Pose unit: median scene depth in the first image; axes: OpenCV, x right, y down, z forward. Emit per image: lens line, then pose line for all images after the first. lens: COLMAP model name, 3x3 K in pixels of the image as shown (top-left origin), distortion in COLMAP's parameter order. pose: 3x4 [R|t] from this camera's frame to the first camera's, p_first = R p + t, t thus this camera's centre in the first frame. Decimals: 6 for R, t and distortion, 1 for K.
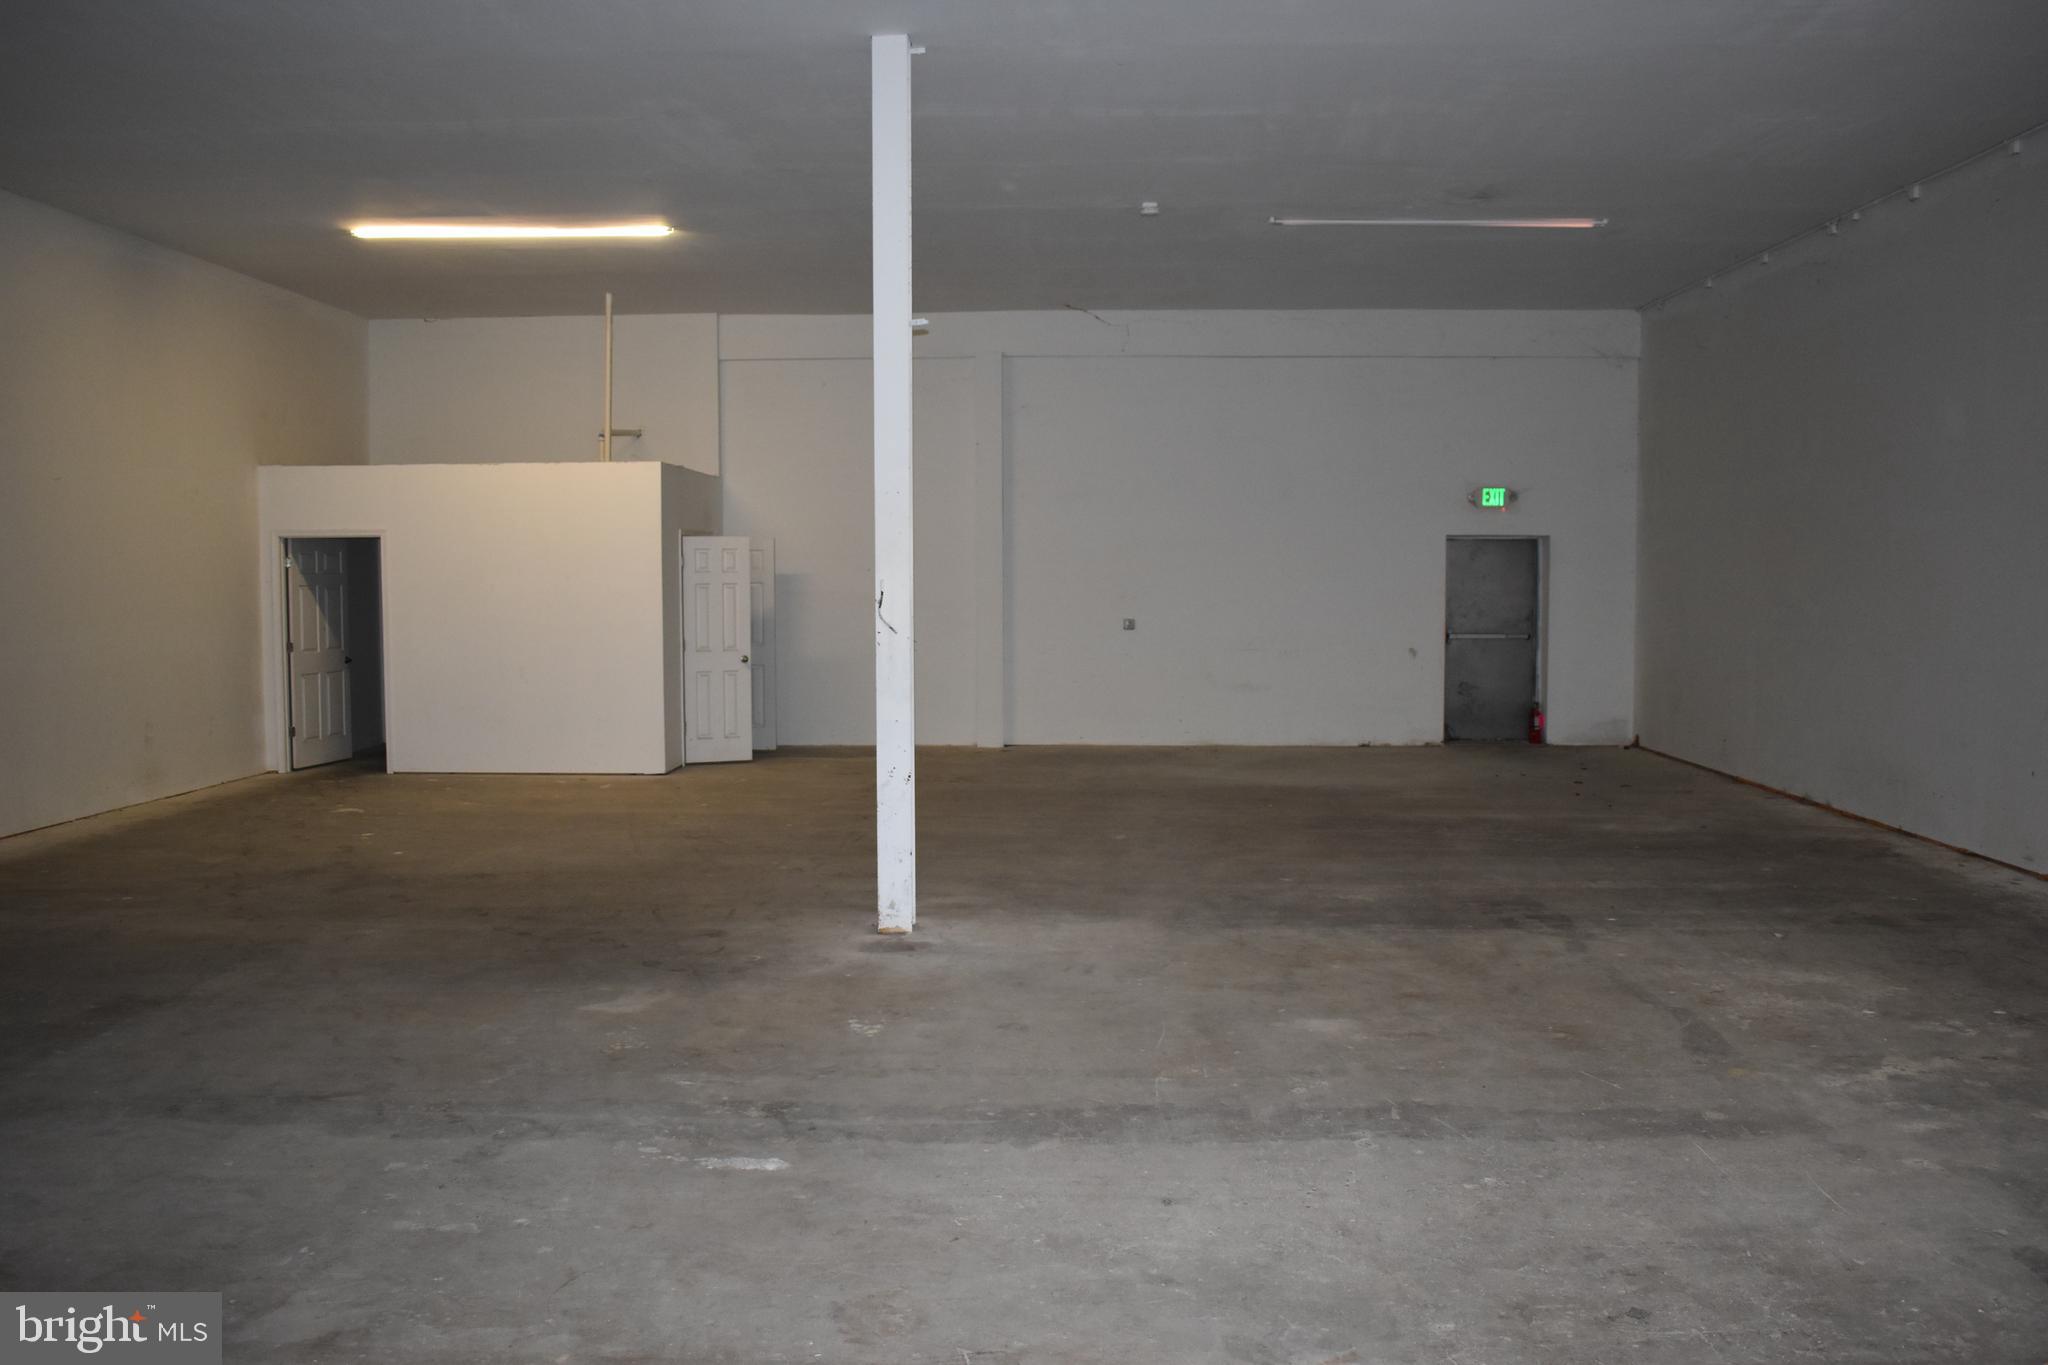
lens RADIAL K [[1611.6, 0, 1020.7], [0, 1611.6, 683.7], [0, 0, 1]] dist [-0.086424, 0.016481]
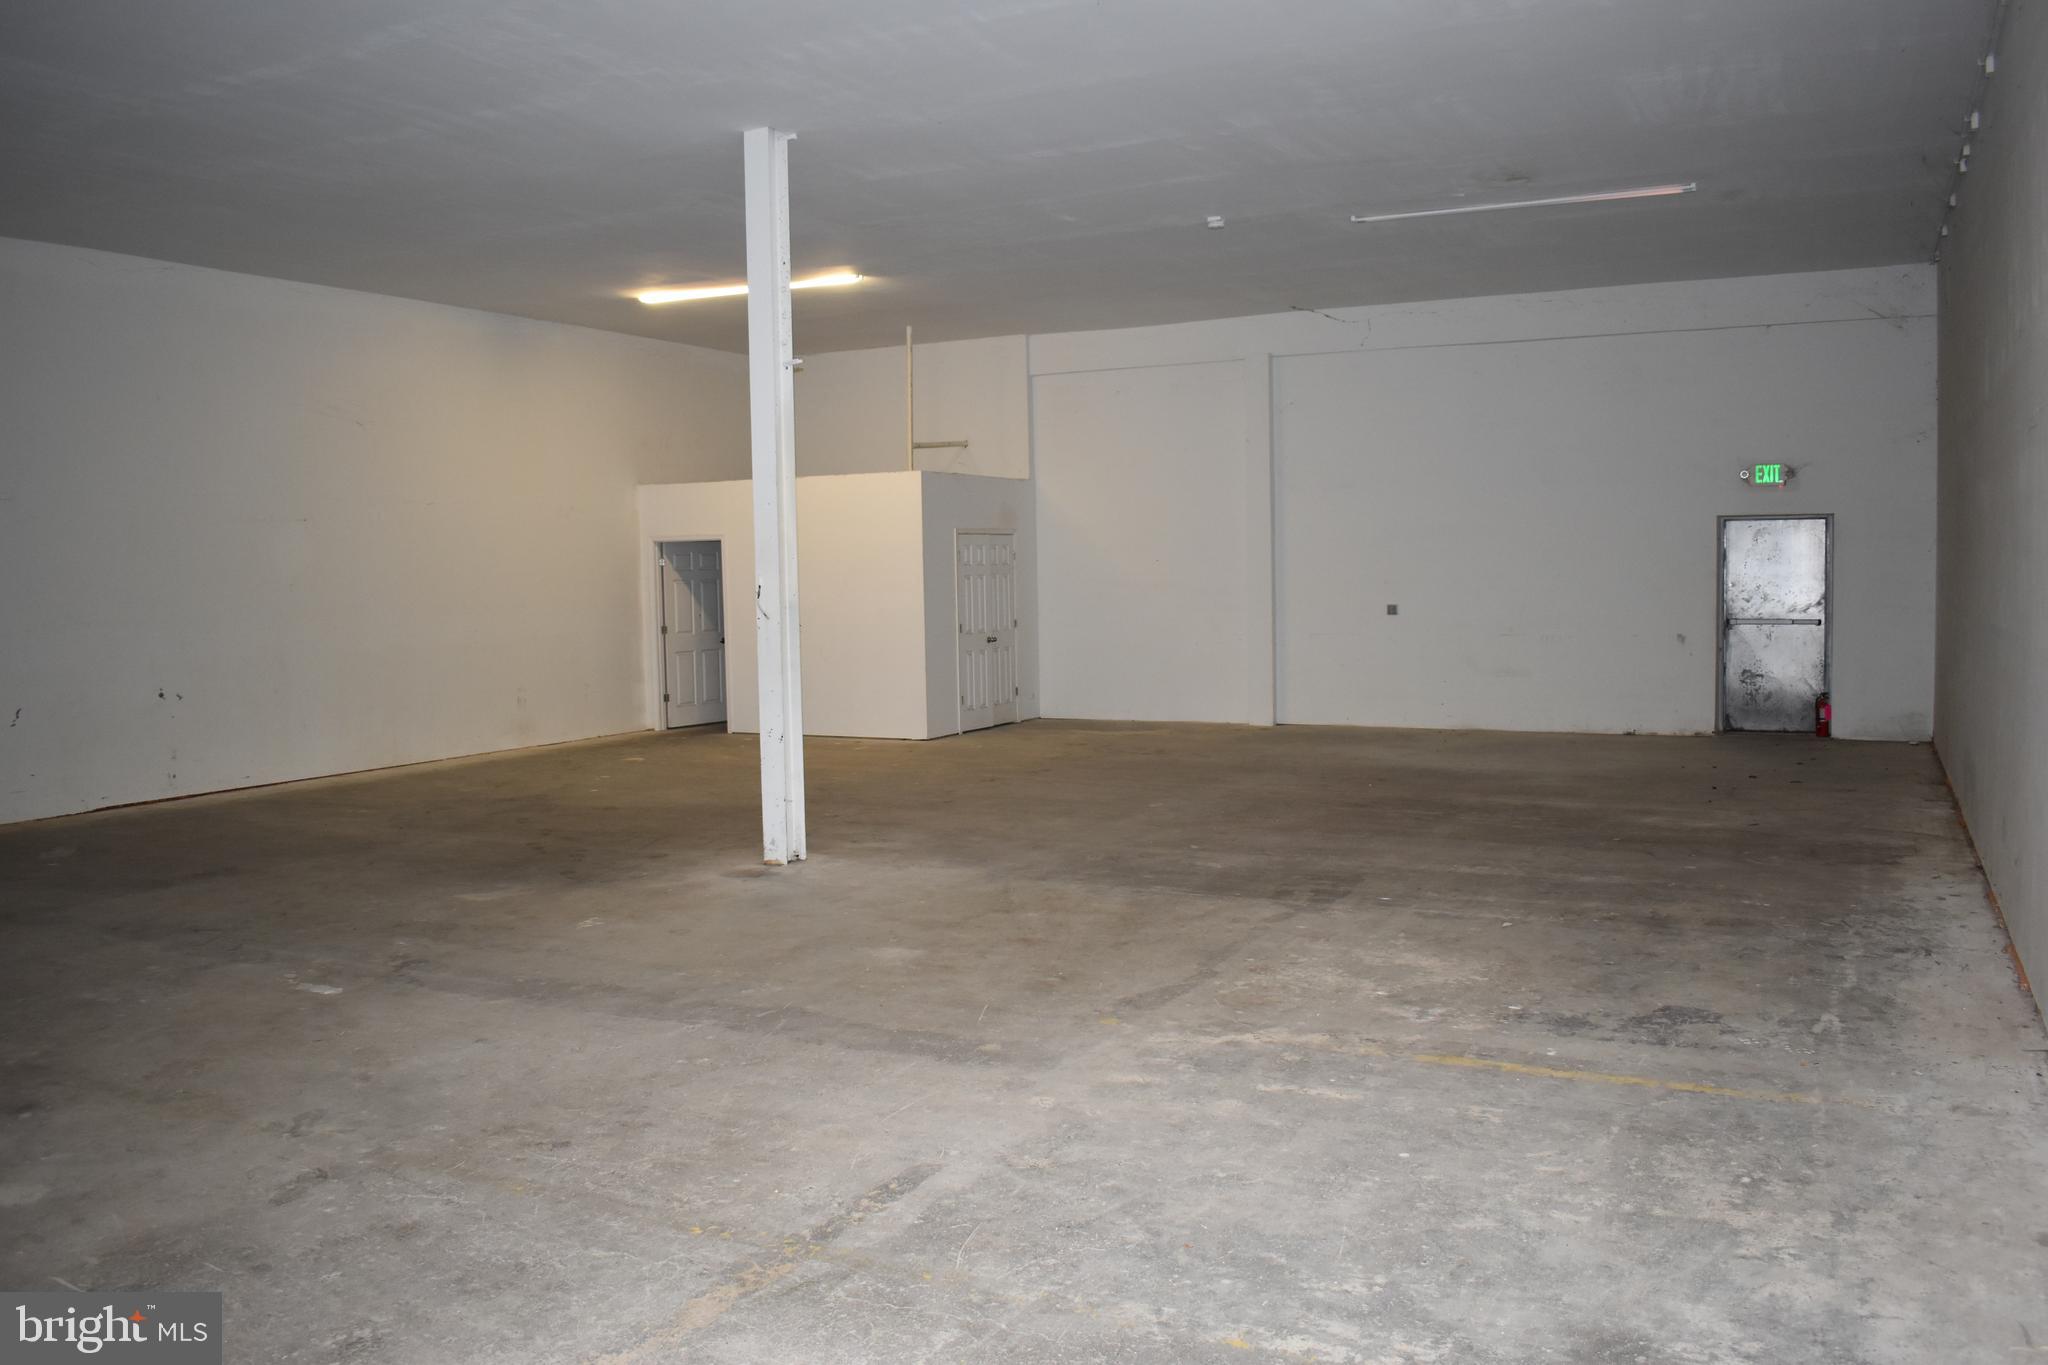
lens RADIAL K [[1561.6, 0, 1040.9], [0, 1561.6, 686.2], [0, 0, 1]] dist [-0.092113, 0.014331]
pose [[0.915229, 0.016210, -0.402608, 0.302947], [-0.011319, 0.999830, 0.014526, 0.000091], [0.402775, -0.008737, 0.915257, 0.000845]]
